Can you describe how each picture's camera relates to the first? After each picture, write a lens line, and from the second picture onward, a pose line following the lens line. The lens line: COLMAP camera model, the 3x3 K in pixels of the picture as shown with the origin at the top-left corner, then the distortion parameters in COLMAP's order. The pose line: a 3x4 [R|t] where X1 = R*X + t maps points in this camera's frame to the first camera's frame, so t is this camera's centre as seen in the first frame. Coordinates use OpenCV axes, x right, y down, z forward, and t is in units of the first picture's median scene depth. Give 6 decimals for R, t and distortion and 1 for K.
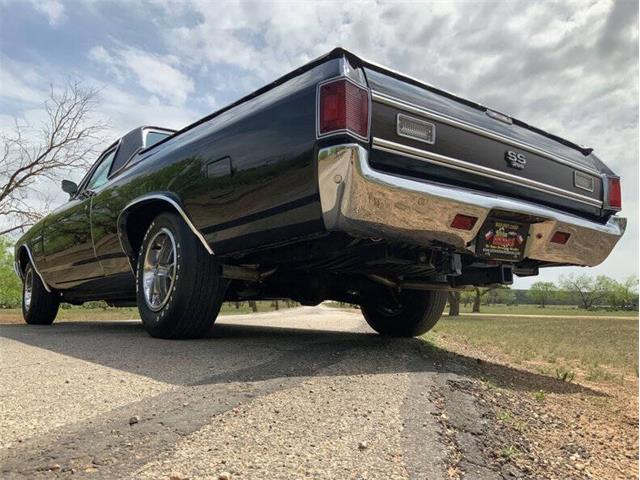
lens RADIAL K [[526.4, 0, 319.2], [0, 526.4, 241.2], [0, 0, 1]] dist [0.061298, -0.106777]
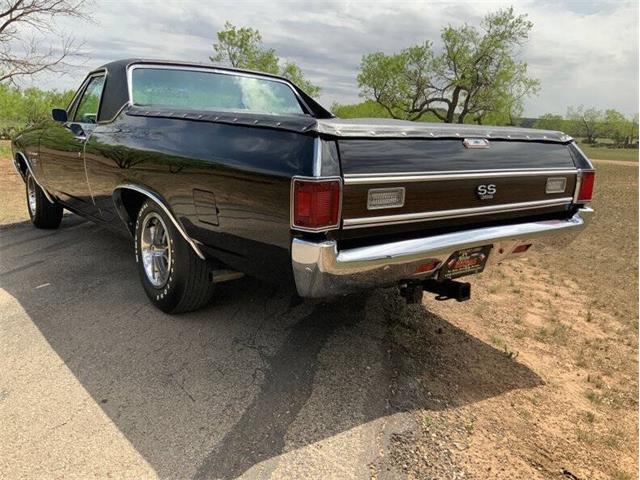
lens RADIAL K [[526.4, 0, 313.3], [0, 526.4, 242.9], [0, 0, 1]] dist [0.061298, -0.106777]
pose [[0.999760, 0.020902, -0.006514, 0.035936], [-0.017734, 0.947632, 0.318871, -0.368655], [0.012838, -0.318679, 0.947776, -0.032780]]
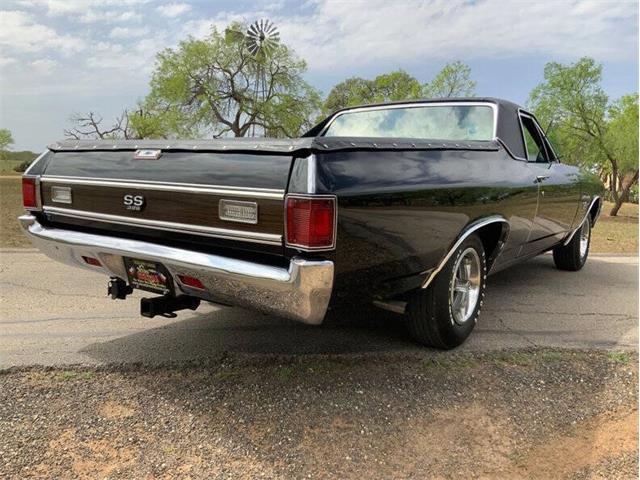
lens RADIAL K [[526.4, 0, 317.0], [0, 526.4, 244.2], [0, 0, 1]] dist [0.061298, -0.106777]
pose [[0.263110, 0.132765, -0.955587, 1.388654], [0.091780, 0.982549, 0.161782, -0.198021], [0.960390, -0.130270, 0.246334, 1.027690]]
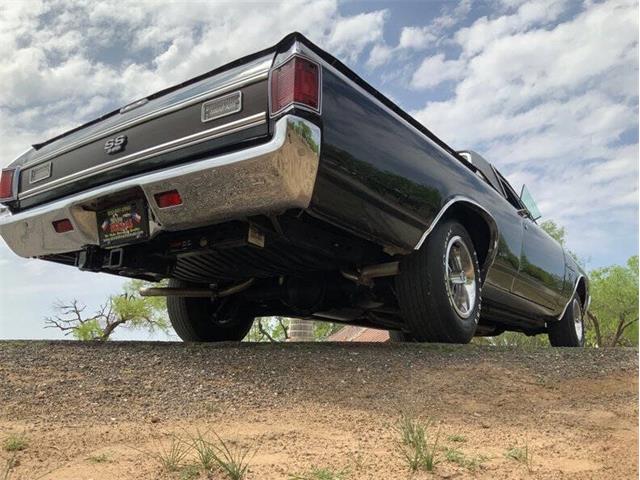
lens RADIAL K [[526.4, 0, 316.7], [0, 526.4, 239.2], [0, 0, 1]] dist [0.061298, -0.106777]
pose [[0.291934, -0.219004, -0.931027, 1.318712], [0.114251, 0.974446, -0.193393, 0.248068], [0.949590, -0.049913, 0.309495, 0.995619]]
